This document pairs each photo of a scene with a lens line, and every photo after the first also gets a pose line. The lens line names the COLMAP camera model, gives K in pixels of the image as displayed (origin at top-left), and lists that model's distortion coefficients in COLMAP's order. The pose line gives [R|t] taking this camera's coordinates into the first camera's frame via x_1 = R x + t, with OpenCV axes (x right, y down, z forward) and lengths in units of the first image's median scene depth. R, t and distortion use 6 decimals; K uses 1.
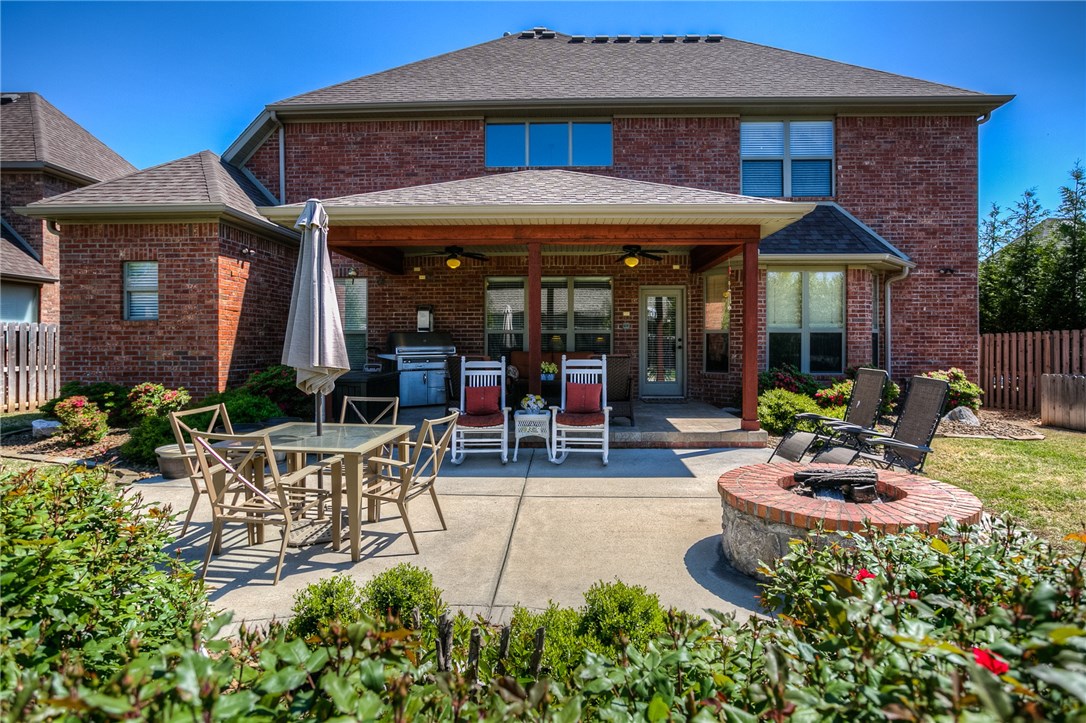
lens RADIAL K [[593.5, 0, 541.6], [0, 593.5, 354.6], [0, 0, 1]] dist [-0.020518, 0.000928]
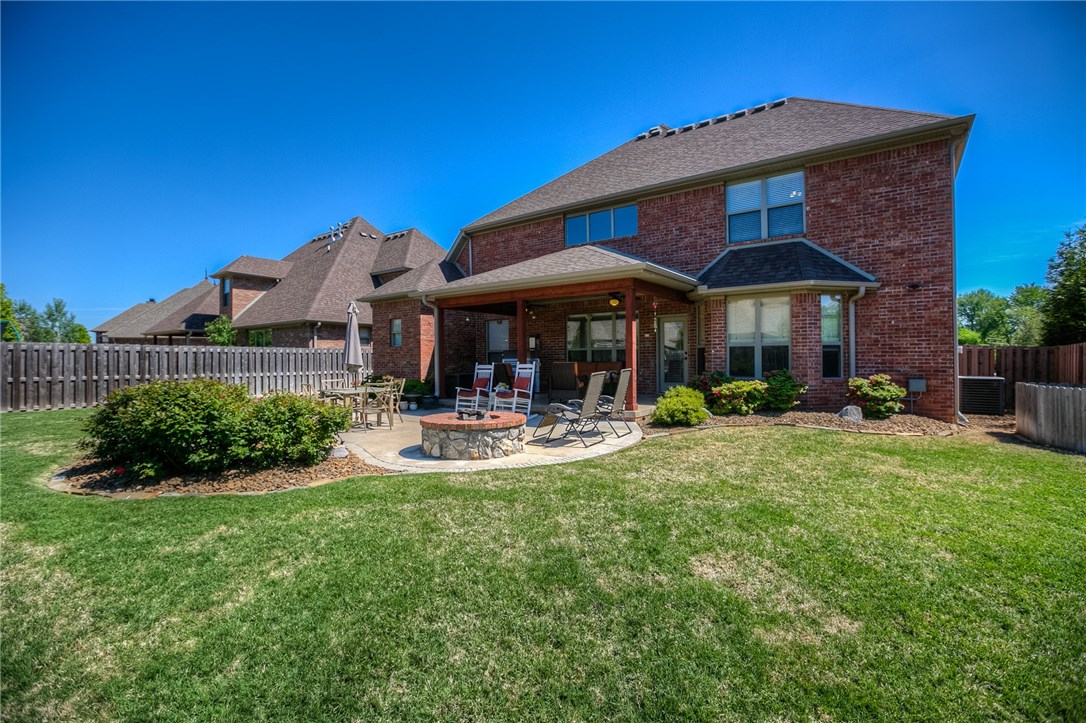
lens RADIAL K [[487.8, 0, 543.0], [0, 487.8, 361.5], [0, 0, 1]] dist [-0.022745, 0.000442]
pose [[0.830133, -0.003214, -0.557556, 0.609782], [-0.002583, 0.999950, -0.009611, 0.006817], [0.557559, 0.009418, 0.830084, -0.123039]]
